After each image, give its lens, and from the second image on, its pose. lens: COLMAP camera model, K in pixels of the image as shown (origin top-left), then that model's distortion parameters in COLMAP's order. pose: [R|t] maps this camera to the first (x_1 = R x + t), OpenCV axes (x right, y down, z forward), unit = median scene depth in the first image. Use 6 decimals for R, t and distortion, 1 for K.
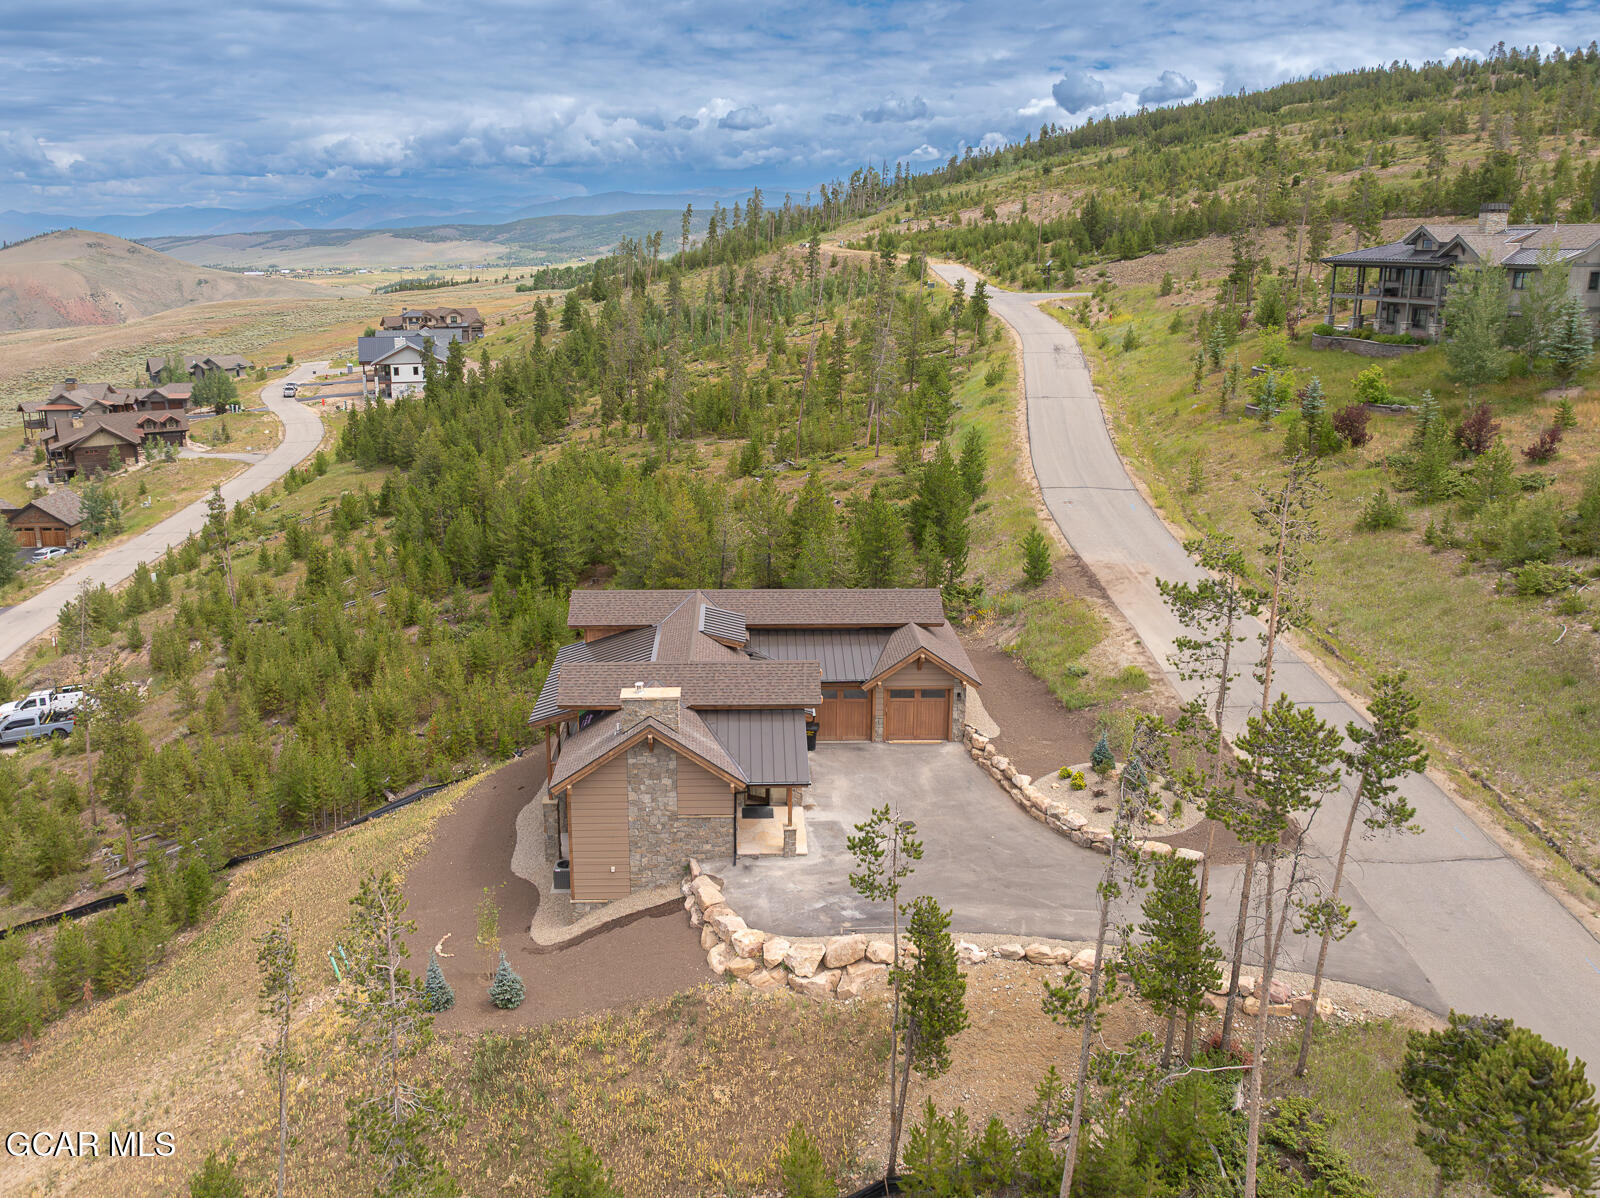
lens RADIAL K [[1230.8, 0, 800.0], [0, 1230.8, 599.0], [0, 0, 1]] dist [-0.030276, 0.000937]
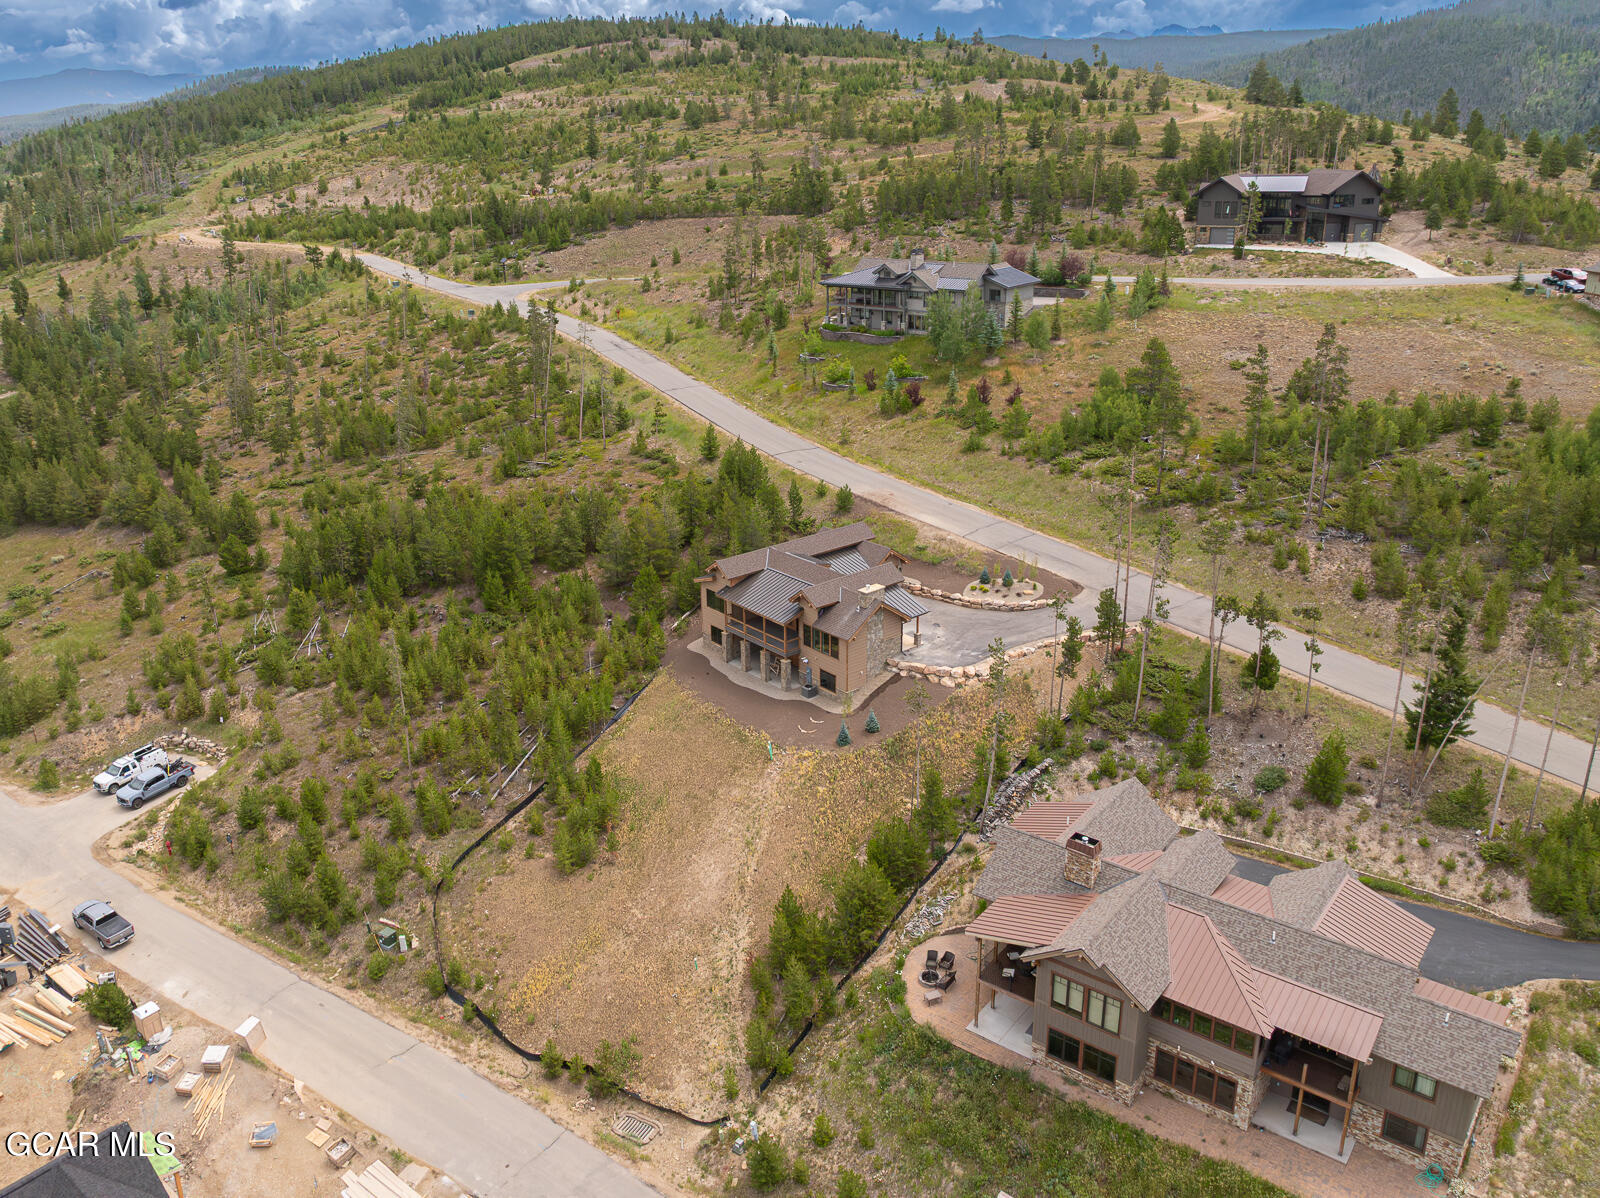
lens RADIAL K [[1136.7, 0, 809.6], [0, 1136.7, 571.6], [0, 0, 1]] dist [-0.020786, 0.006020]
pose [[0.810184, -0.219088, 0.543694, -0.299753], [0.189446, 0.975616, 0.110835, -0.045480], [-0.554719, 0.013204, 0.831933, -0.147838]]
